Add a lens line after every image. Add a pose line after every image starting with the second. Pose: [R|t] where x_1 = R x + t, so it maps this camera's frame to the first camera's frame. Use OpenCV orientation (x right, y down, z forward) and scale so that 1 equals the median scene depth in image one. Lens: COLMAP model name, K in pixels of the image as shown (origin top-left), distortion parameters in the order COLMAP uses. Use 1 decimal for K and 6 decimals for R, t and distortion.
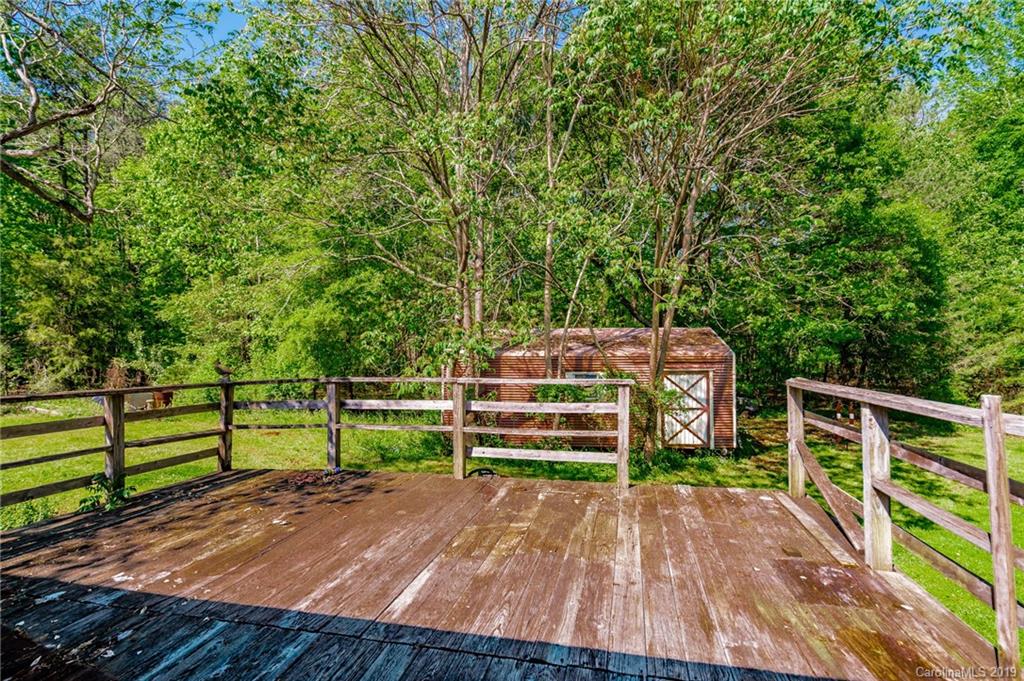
lens RADIAL K [[461.6, 0, 513.4], [0, 461.6, 345.9], [0, 0, 1]] dist [-0.002370, -0.000038]
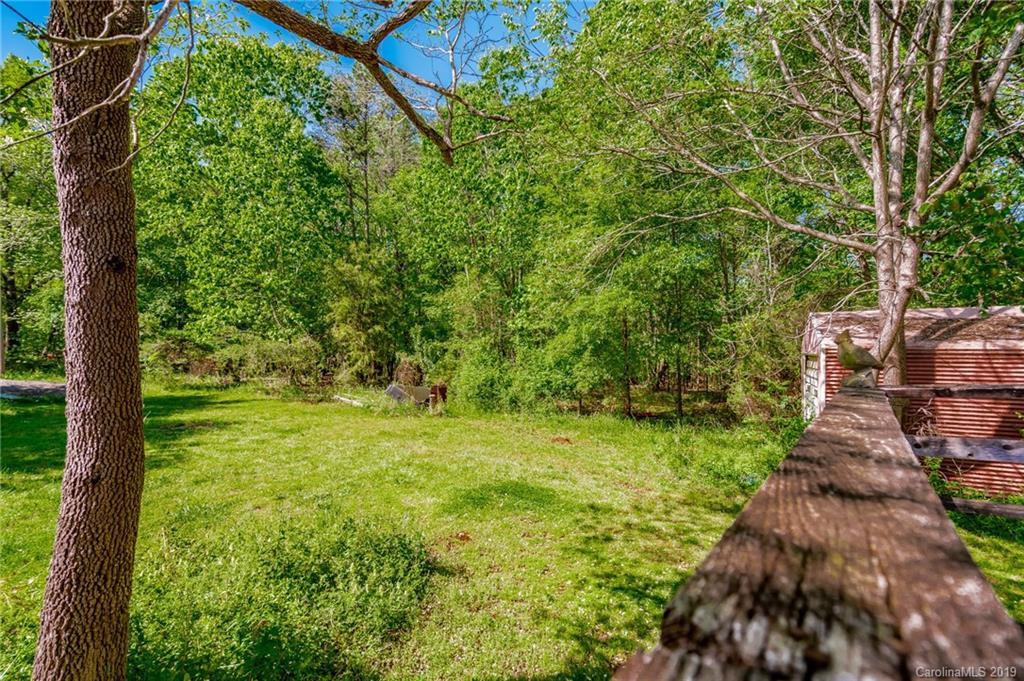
lens RADIAL K [[461.6, 0, 513.4], [0, 461.6, 345.9], [0, 0, 1]] dist [-0.002370, -0.000038]
pose [[0.922945, -0.005690, -0.384889, -0.208048], [0.009133, 0.999933, 0.007118, 0.005010], [0.384823, -0.010084, 0.922935, 0.124820]]
